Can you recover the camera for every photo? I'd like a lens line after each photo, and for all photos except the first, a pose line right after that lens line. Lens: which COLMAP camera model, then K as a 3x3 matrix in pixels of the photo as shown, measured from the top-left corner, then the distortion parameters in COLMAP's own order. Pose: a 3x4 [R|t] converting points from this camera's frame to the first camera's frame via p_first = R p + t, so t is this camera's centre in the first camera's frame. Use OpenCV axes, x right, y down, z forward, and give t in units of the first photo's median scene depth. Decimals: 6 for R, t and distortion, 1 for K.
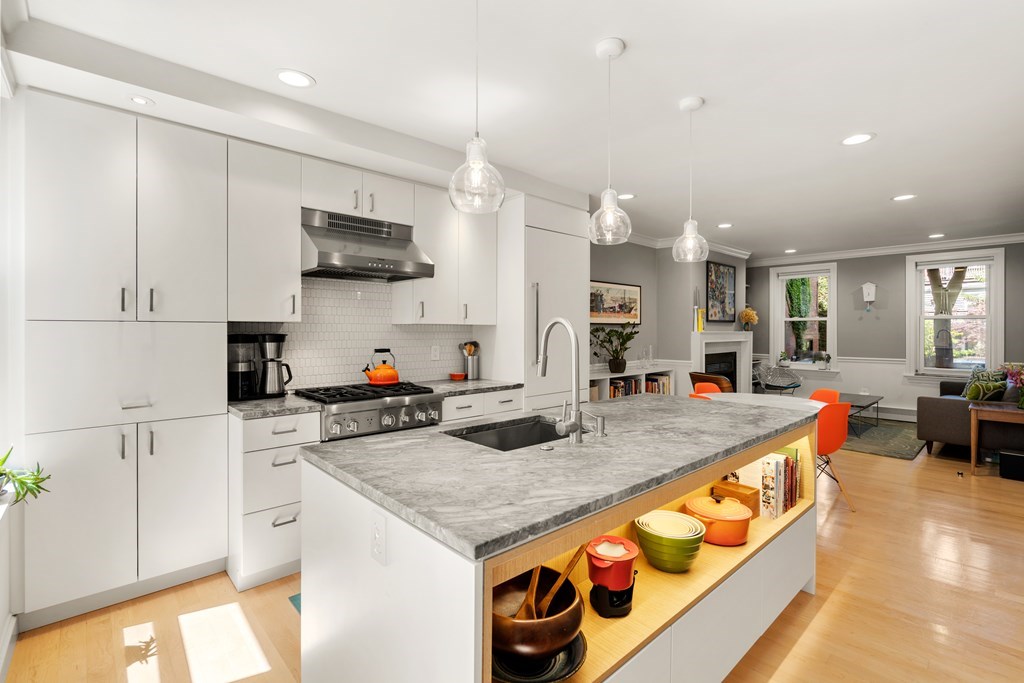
lens RADIAL K [[459.7, 0, 512.6], [0, 459.7, 331.4], [0, 0, 1]] dist [-0.001867, 0.000155]
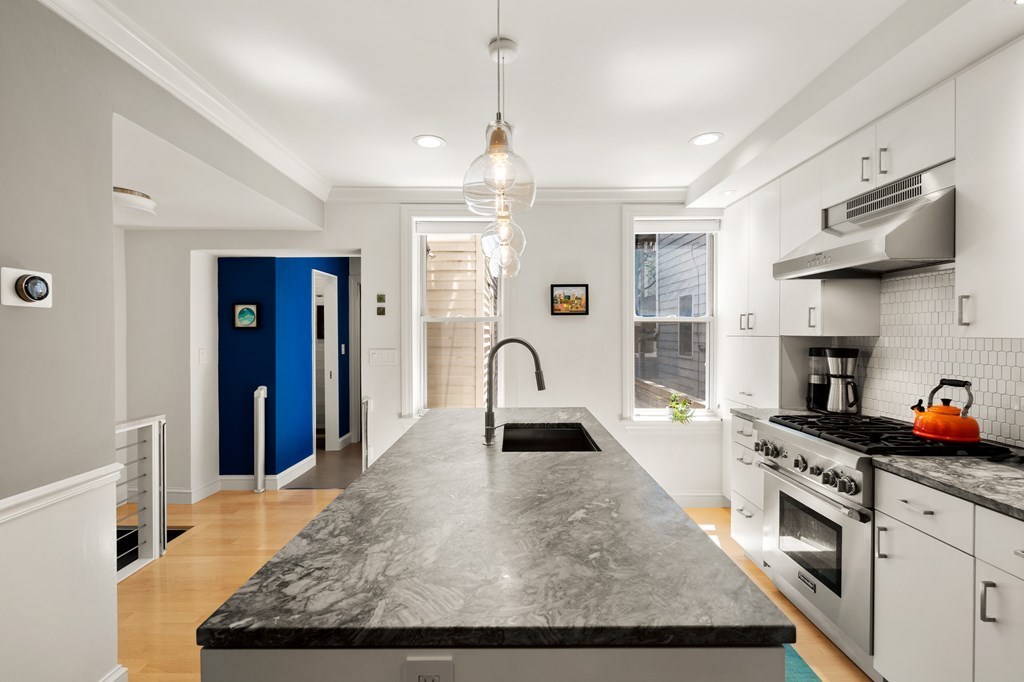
lens RADIAL K [[463.9, 0, 512.2], [0, 463.9, 336.1], [0, 0, 1]] dist [-0.002237, 0.000457]
pose [[-0.669820, 0.003969, -0.742513, 0.612256], [-0.001223, 0.999978, 0.006449, -0.024391], [0.742523, 0.005228, -0.669801, 1.116905]]
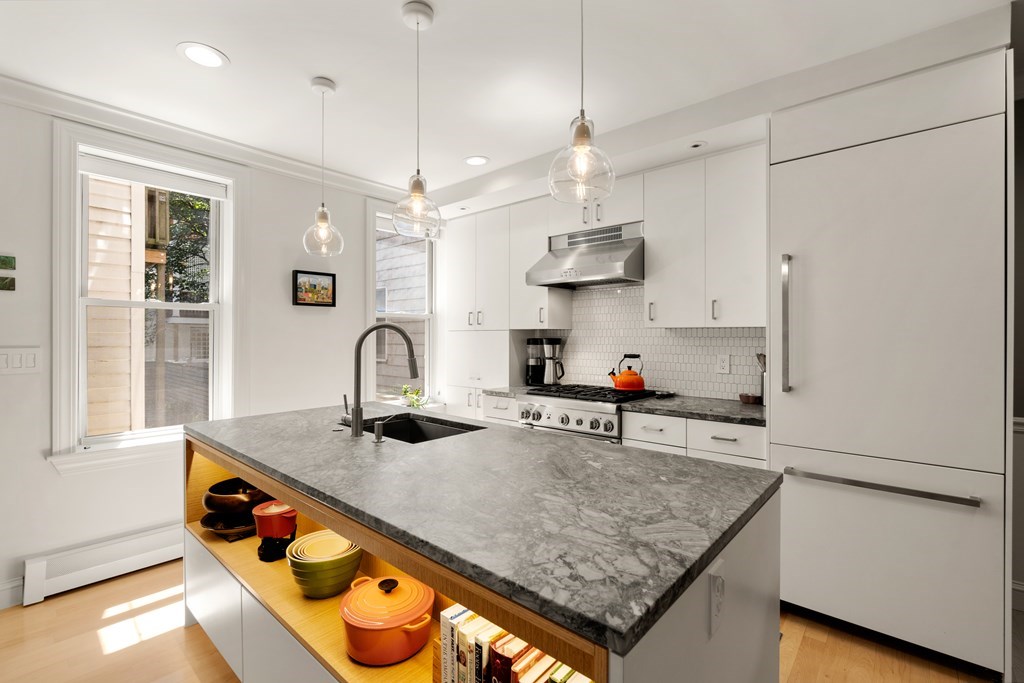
lens RADIAL K [[459.3, 0, 512.6], [0, 459.3, 336.2], [0, 0, 1]] dist [-0.003104, -0.000136]
pose [[0.109065, -0.002419, -0.994032, 0.746388], [-0.001678, 0.999995, -0.002618, 0.003105], [0.994033, 0.001953, 0.109061, 0.736389]]
